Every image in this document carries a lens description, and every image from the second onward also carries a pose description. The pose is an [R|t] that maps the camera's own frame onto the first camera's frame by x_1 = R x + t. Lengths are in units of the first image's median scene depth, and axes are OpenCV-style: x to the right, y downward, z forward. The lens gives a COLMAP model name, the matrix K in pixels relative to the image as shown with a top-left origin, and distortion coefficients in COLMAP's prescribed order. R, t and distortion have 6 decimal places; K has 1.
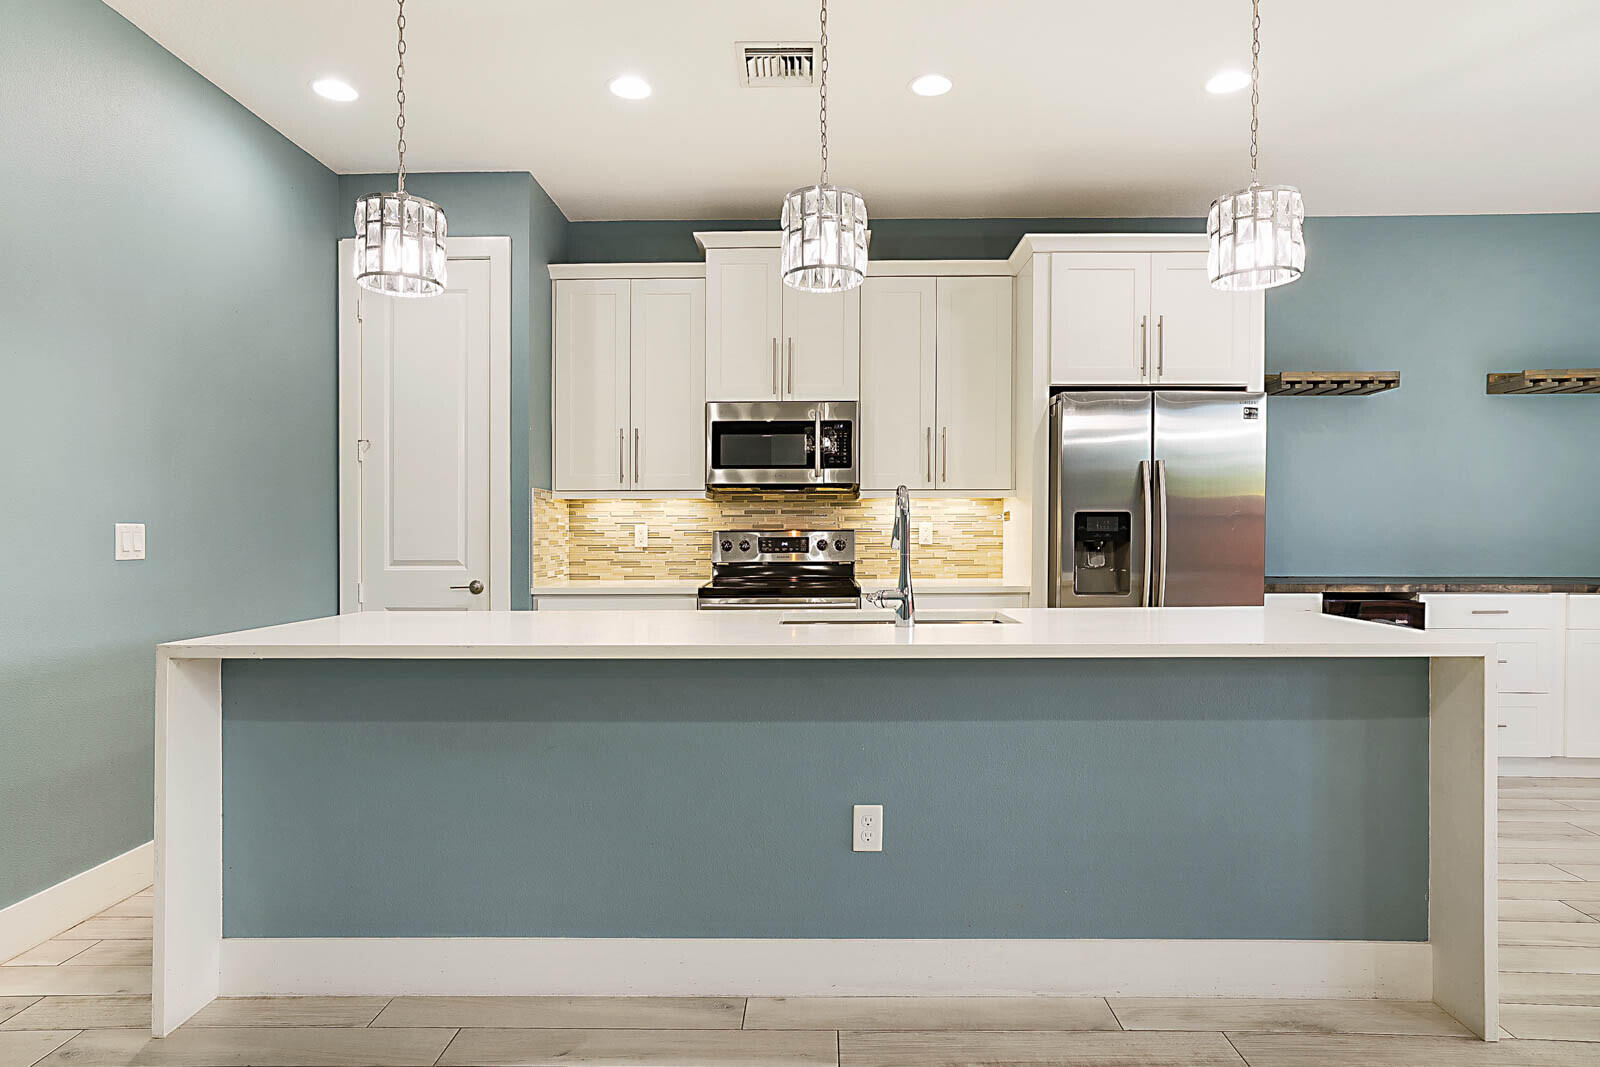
lens RADIAL K [[886.6, 0, 800.0], [0, 886.6, 533.5], [0, 0, 1]] dist [-0.000812, -0.000322]
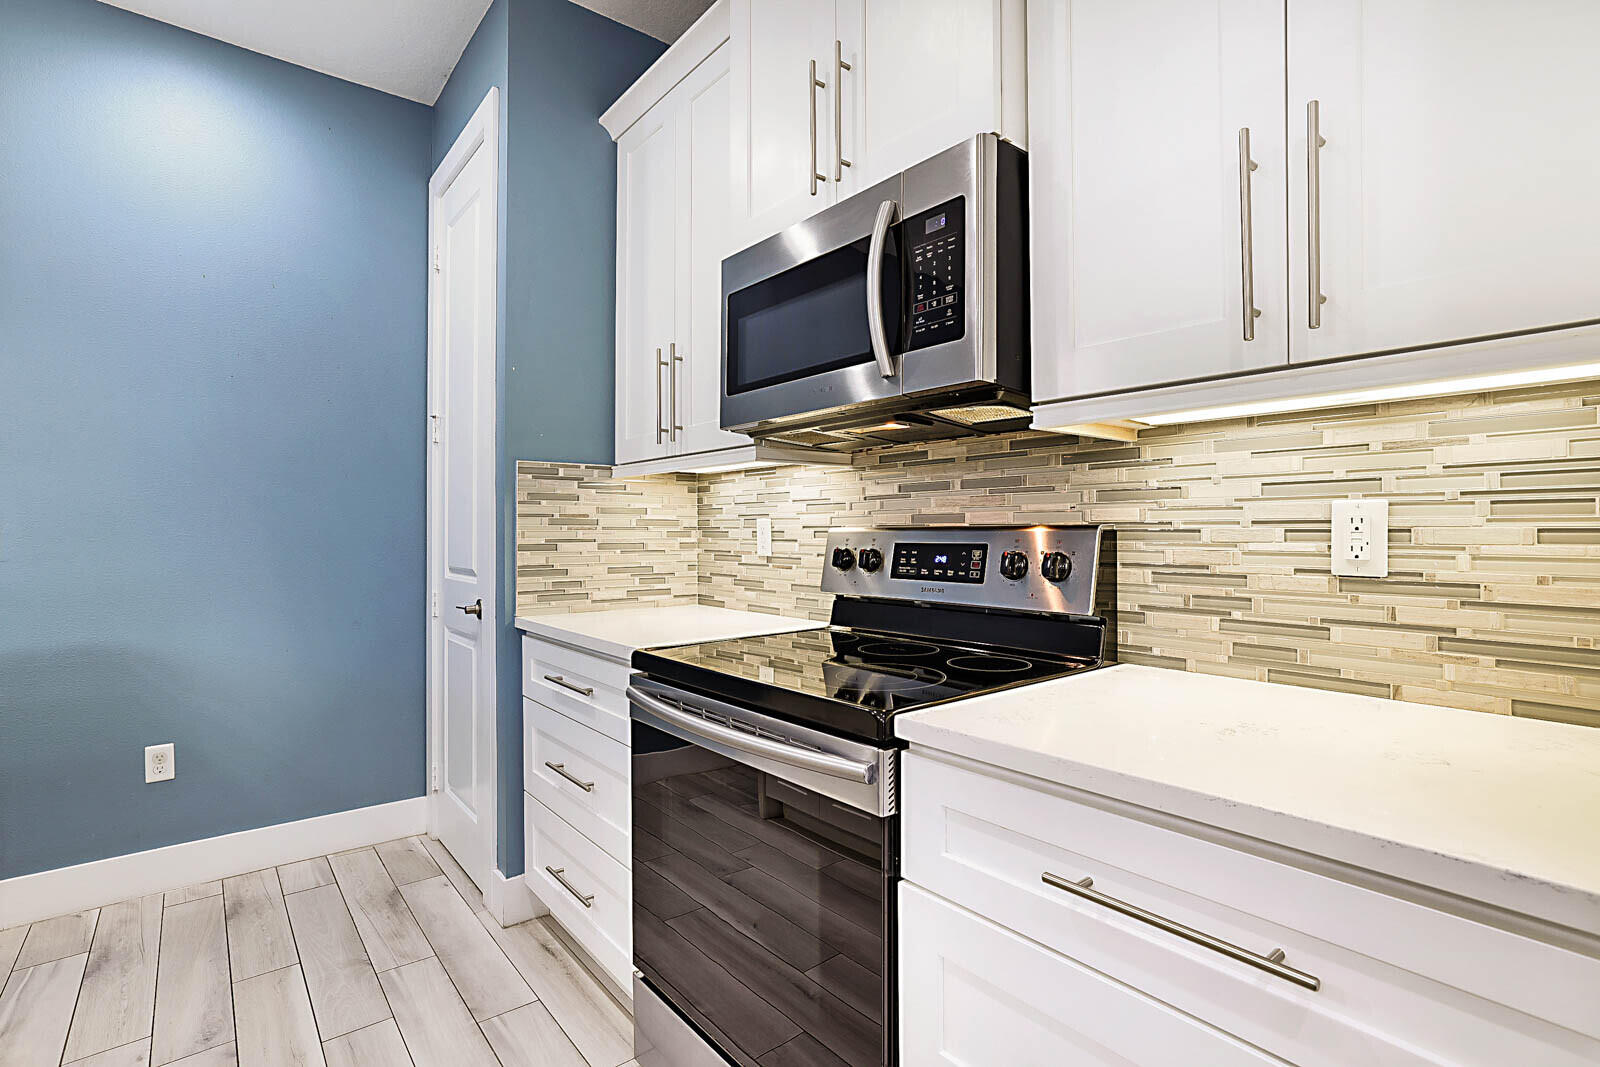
lens RADIAL K [[759.8, 0, 800.0], [0, 759.8, 533.5], [0, 0, 1]] dist [-0.002313, -0.000254]
pose [[0.644952, 0.005783, -0.764201, 0.212831], [-0.001710, 0.999980, 0.006125, -0.002579], [0.764221, -0.002644, 0.644949, 0.704972]]
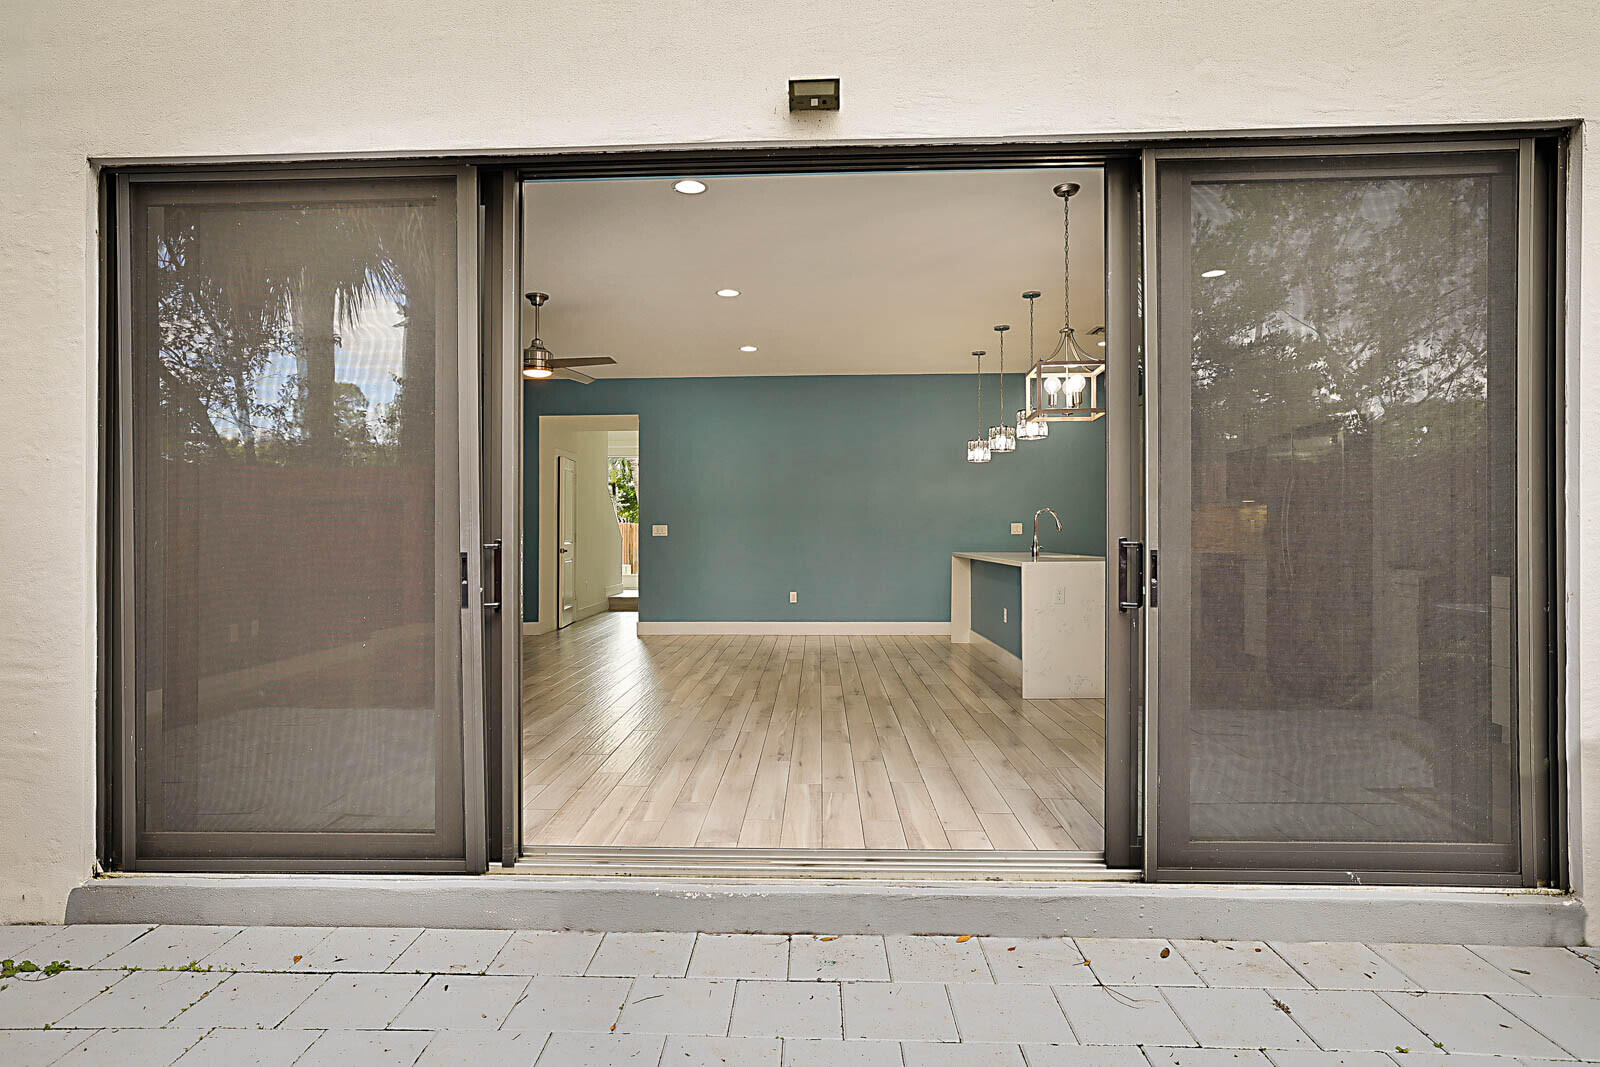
lens RADIAL K [[919.9, 0, 800.0], [0, 919.9, 533.5], [0, 0, 1]] dist [0.000488, 0.000043]
pose [[-0.005695, -0.000092, -0.999984, 1.622840], [0.000886, 1.000000, -0.000097, 0.011336], [0.999983, -0.000886, -0.005695, 0.111871]]
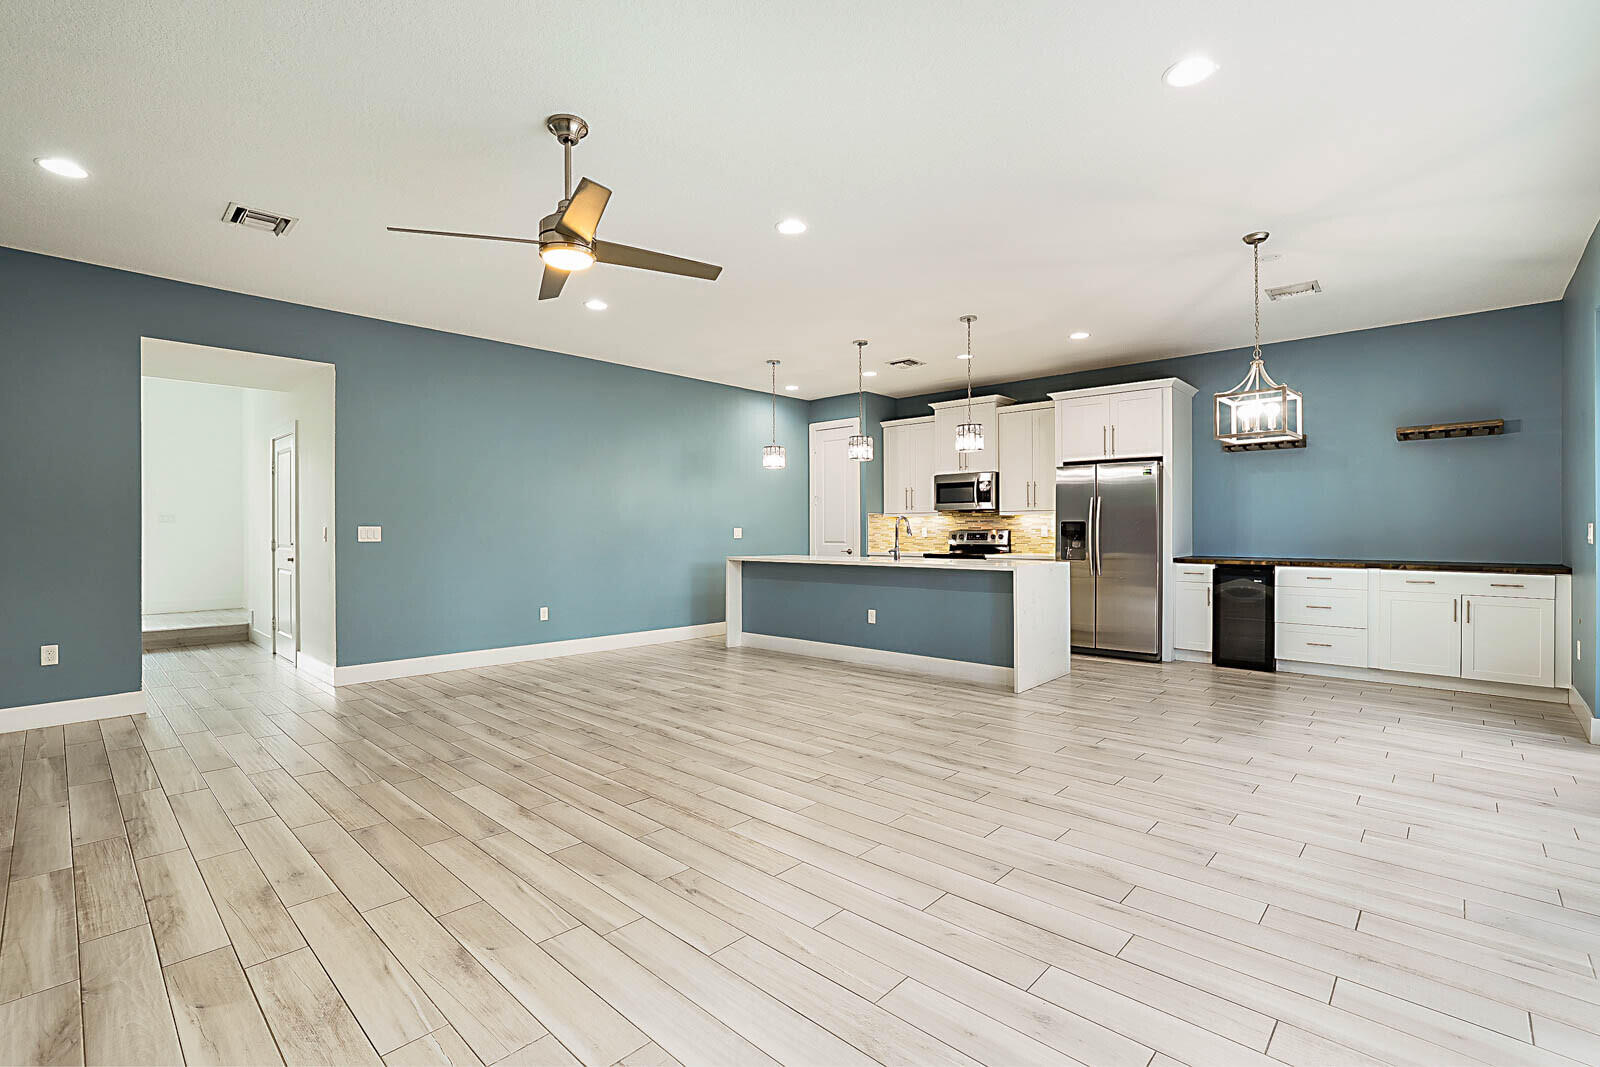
lens RADIAL K [[723.2, 0, 800.0], [0, 723.2, 533.5], [0, 0, 1]] dist [0.000220, 0.000046]
pose [[0.747135, 0.004416, -0.664657, 0.826467], [-0.002834, 0.999990, 0.003458, 0.000529], [0.664666, -0.000700, 0.747140, -0.610327]]
